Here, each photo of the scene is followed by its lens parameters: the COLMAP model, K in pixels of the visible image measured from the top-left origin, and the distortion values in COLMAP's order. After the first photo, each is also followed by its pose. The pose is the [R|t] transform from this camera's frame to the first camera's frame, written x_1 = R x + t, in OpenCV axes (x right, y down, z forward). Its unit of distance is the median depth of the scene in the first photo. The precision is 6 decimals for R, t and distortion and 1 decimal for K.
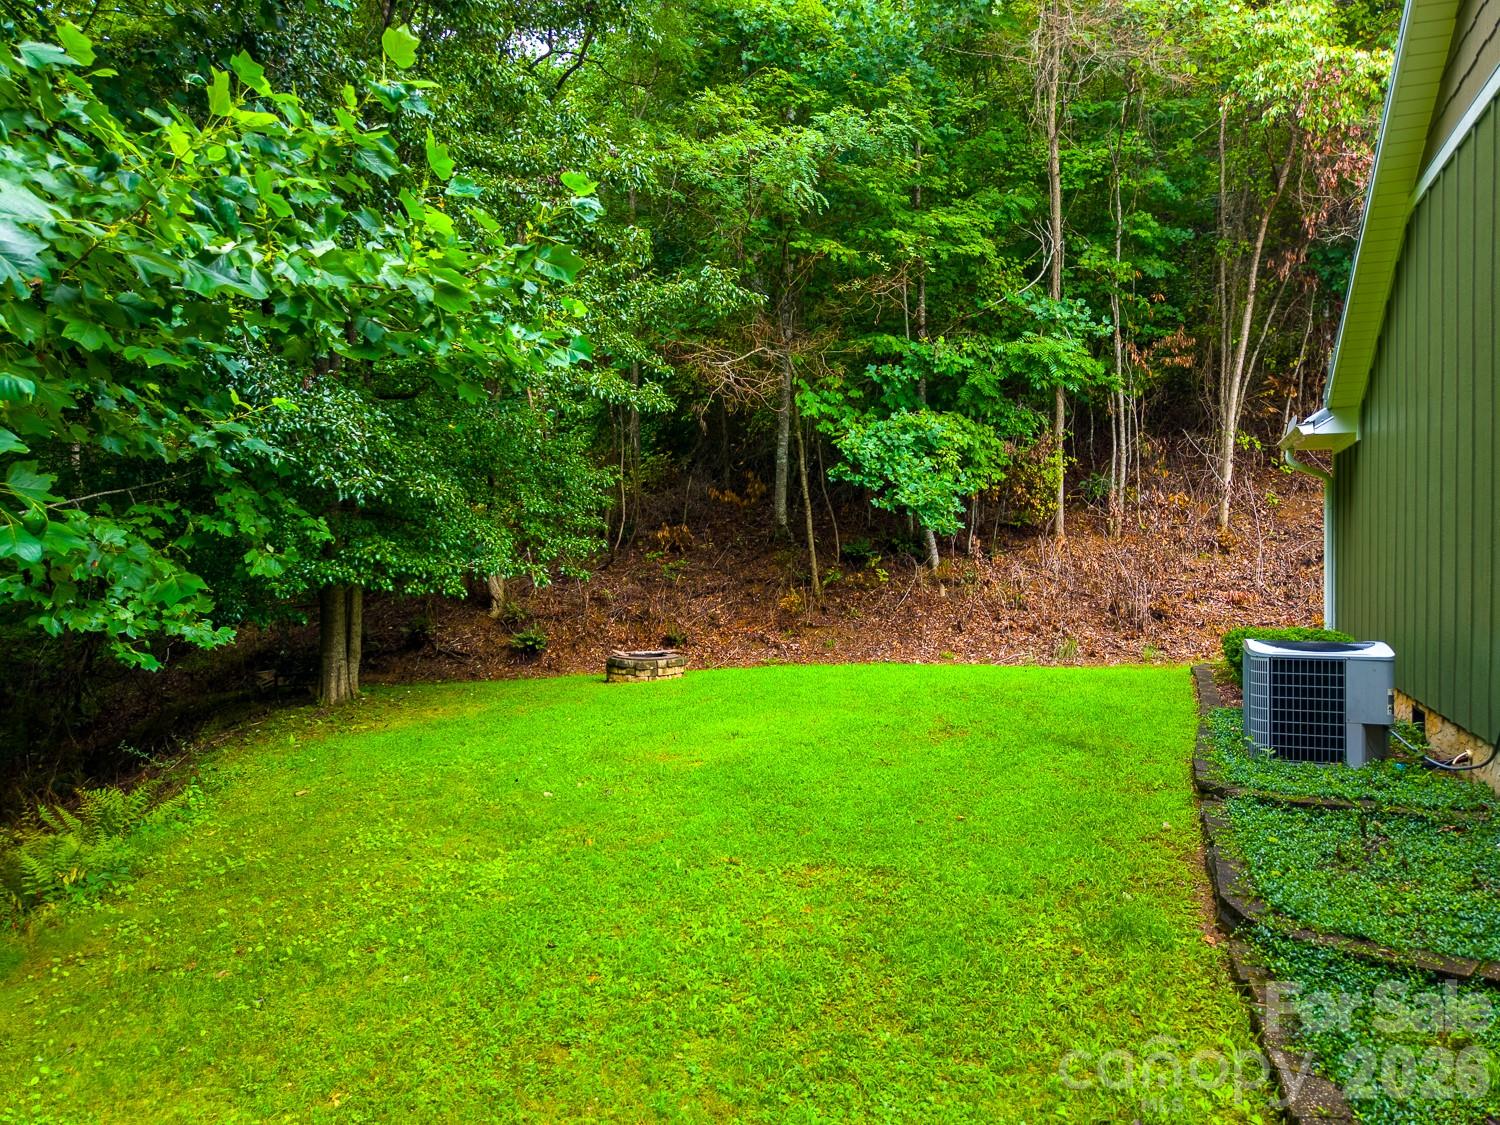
lens RADIAL K [[997.8, 0, 751.1], [0, 997.8, 562.3], [0, 0, 1]] dist [-0.001272, -0.006542]
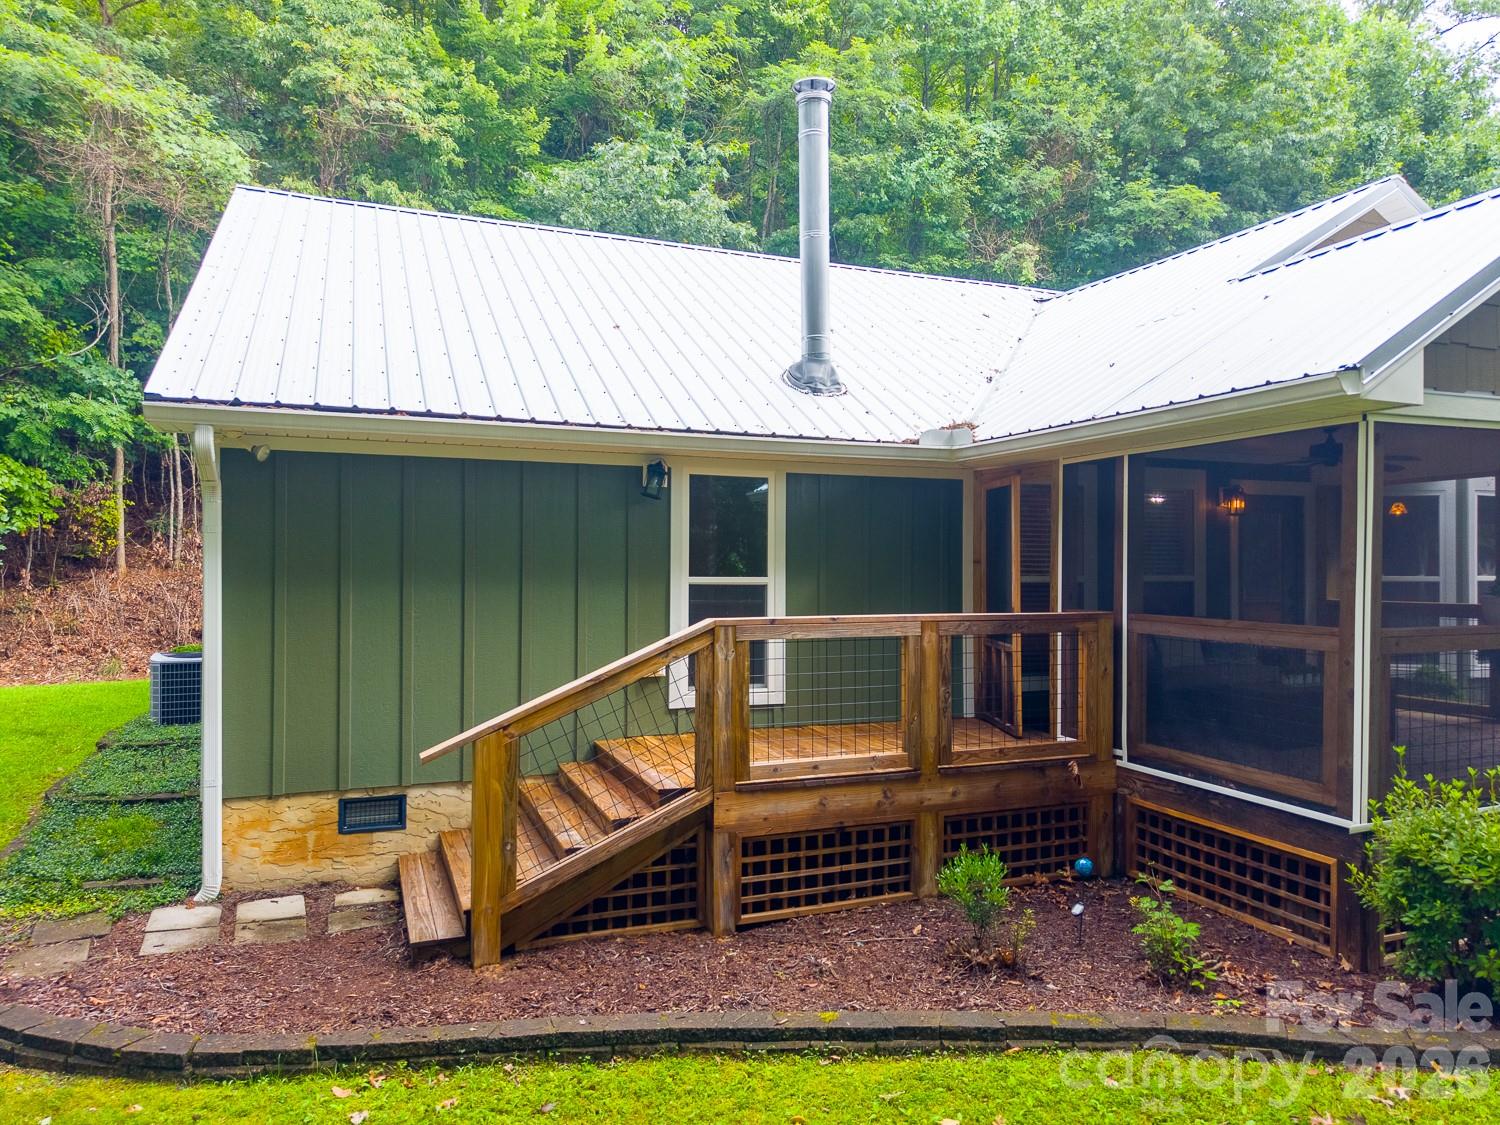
lens RADIAL K [[997.8, 0, 747.0], [0, 997.8, 566.0], [0, 0, 1]] dist [-0.001272, -0.006542]
pose [[0.719608, 0.003308, 0.694372, 0.035874], [0.003208, 0.999962, -0.008089, -0.018875], [-0.694373, 0.008048, 0.719570, -0.337619]]
